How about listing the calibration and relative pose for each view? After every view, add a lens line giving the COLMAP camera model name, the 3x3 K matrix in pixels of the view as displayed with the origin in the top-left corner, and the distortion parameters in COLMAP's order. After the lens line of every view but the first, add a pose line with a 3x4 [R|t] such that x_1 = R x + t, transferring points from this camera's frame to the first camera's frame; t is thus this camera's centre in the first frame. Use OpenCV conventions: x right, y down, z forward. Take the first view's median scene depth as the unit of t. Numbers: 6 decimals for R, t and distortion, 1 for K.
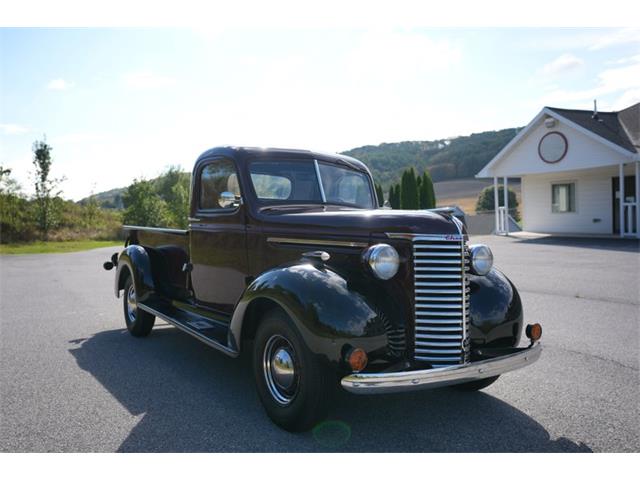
lens RADIAL K [[519.9, 0, 320.0], [0, 519.9, 240.0], [0, 0, 1]] dist [0.035581, 0.006240]
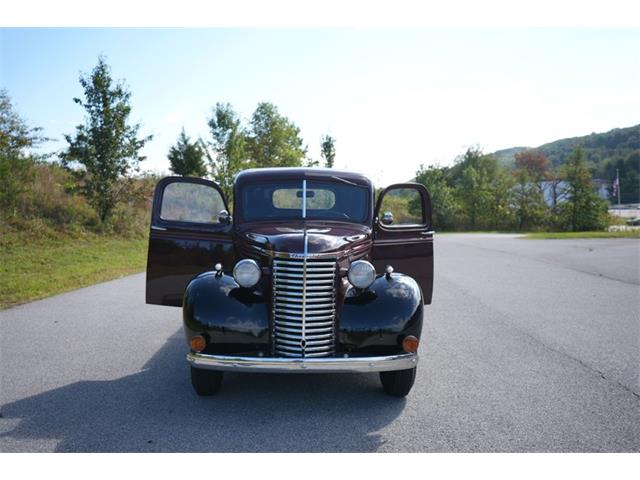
lens RADIAL K [[601.7, 0, 316.2], [0, 601.7, 239.3], [0, 0, 1]] dist [0.068198, 0.020224]
pose [[0.842515, 0.016191, -0.538430, 0.347330], [-0.005368, 0.999751, 0.021665, -0.024559], [0.538647, -0.015363, 0.842392, -0.053906]]
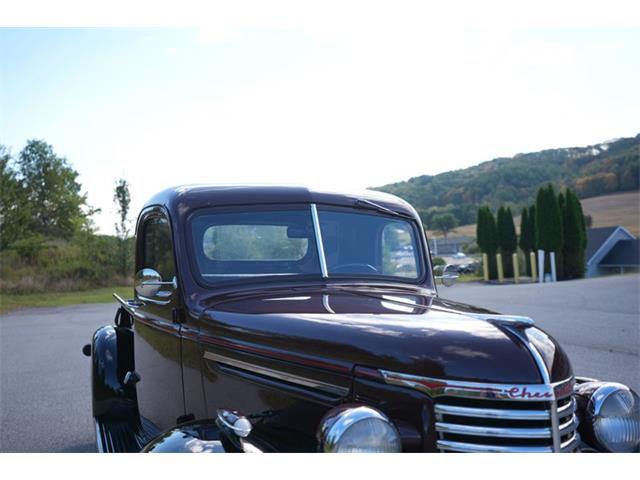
lens RADIAL K [[601.7, 0, 316.2], [0, 601.7, 239.3], [0, 0, 1]] dist [0.068198, 0.020224]
pose [[0.978074, -0.033702, -0.205515, 0.063813], [0.021886, 0.997989, -0.059497, -0.034322], [0.207107, 0.053694, 0.976844, 0.156212]]
